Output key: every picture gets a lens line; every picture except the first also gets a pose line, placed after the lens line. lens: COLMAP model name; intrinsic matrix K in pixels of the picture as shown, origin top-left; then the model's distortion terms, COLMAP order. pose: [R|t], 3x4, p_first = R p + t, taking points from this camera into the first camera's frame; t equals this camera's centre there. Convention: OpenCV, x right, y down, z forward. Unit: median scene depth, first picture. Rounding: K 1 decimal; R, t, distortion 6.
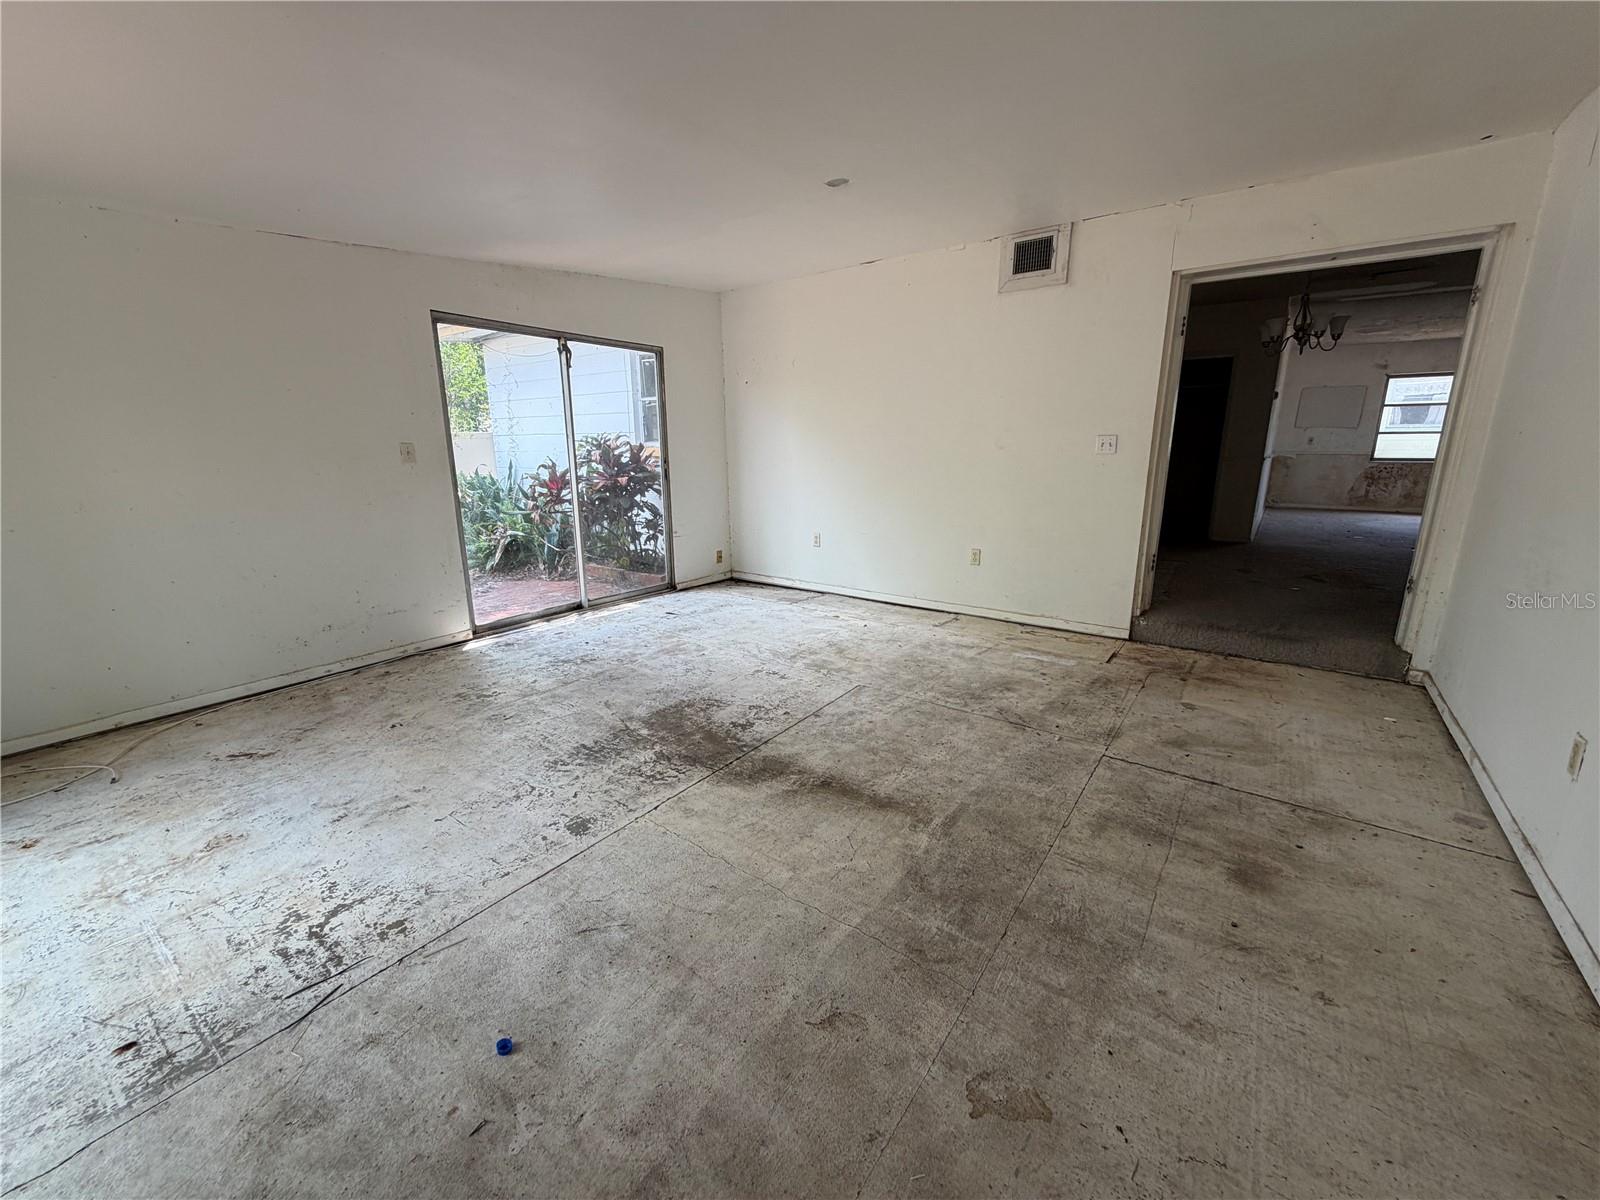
lens RADIAL K [[640.2, 0, 803.8], [0, 640.2, 595.7], [0, 0, 1]] dist [0.000379, -0.000107]
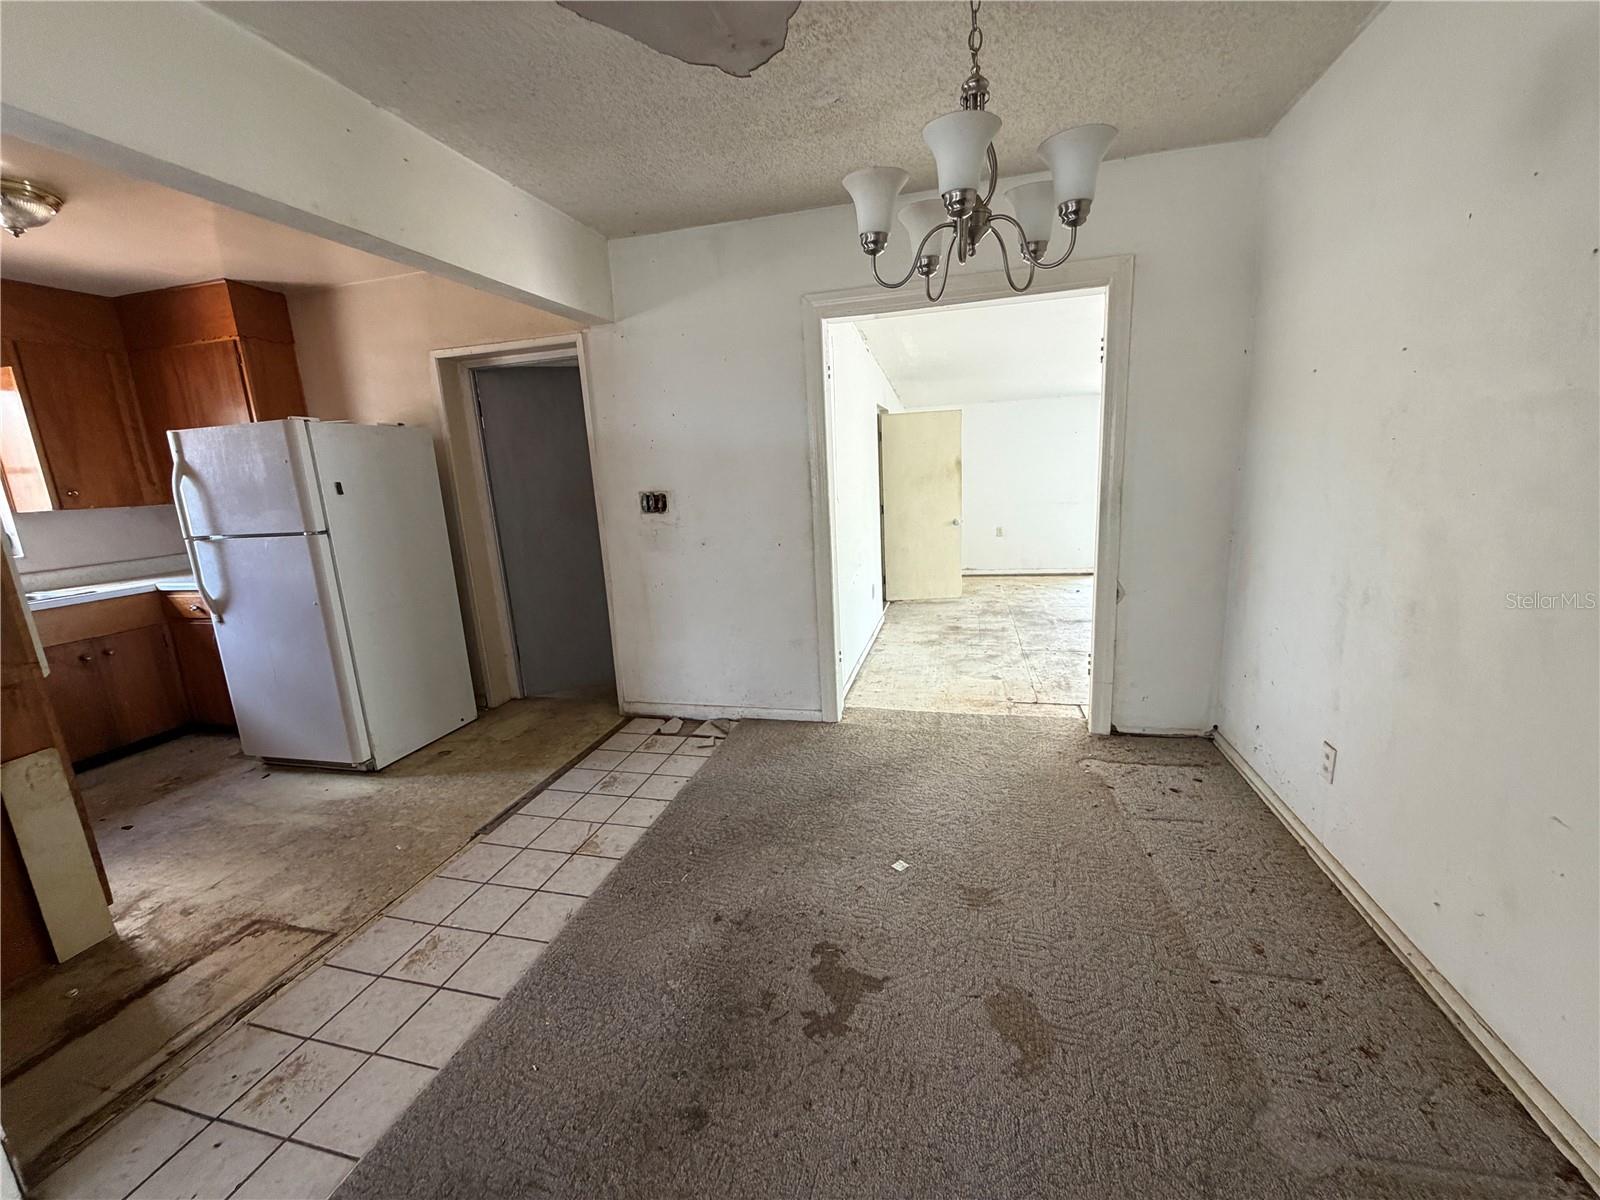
lens RADIAL K [[640.2, 0, 798.7], [0, 640.2, 597.6], [0, 0, 1]] dist [0.000379, -0.000107]
pose [[-0.926838, 0.128799, -0.352679, 1.449697], [-0.031226, 0.909625, 0.414256, -0.548281], [0.374161, 0.394961, -0.839053, 1.912448]]
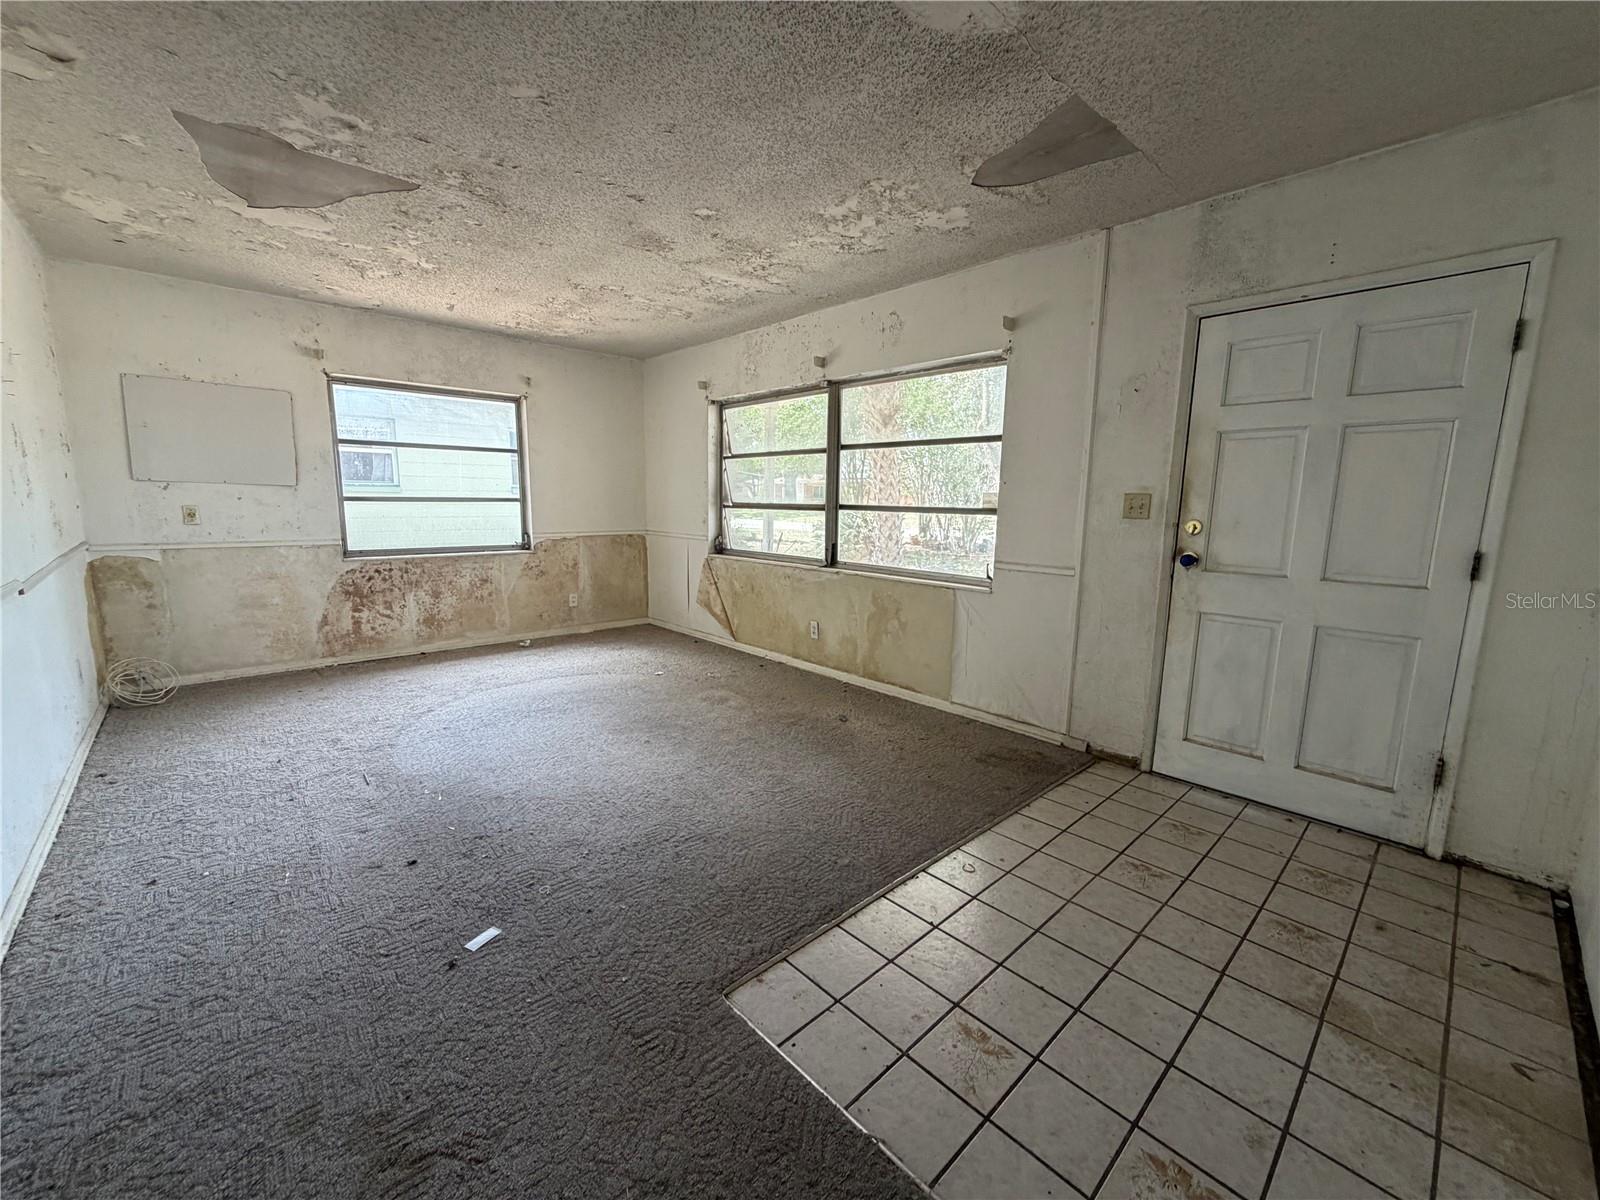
lens RADIAL K [[640.2, 0, 798.3], [0, 640.2, 599.2], [0, 0, 1]] dist [0.000379, -0.000107]
pose [[0.184507, -0.145440, 0.972010, 1.524373], [0.215301, 0.970950, 0.104413, -0.494373], [-0.958959, 0.190010, 0.210461, 1.842817]]
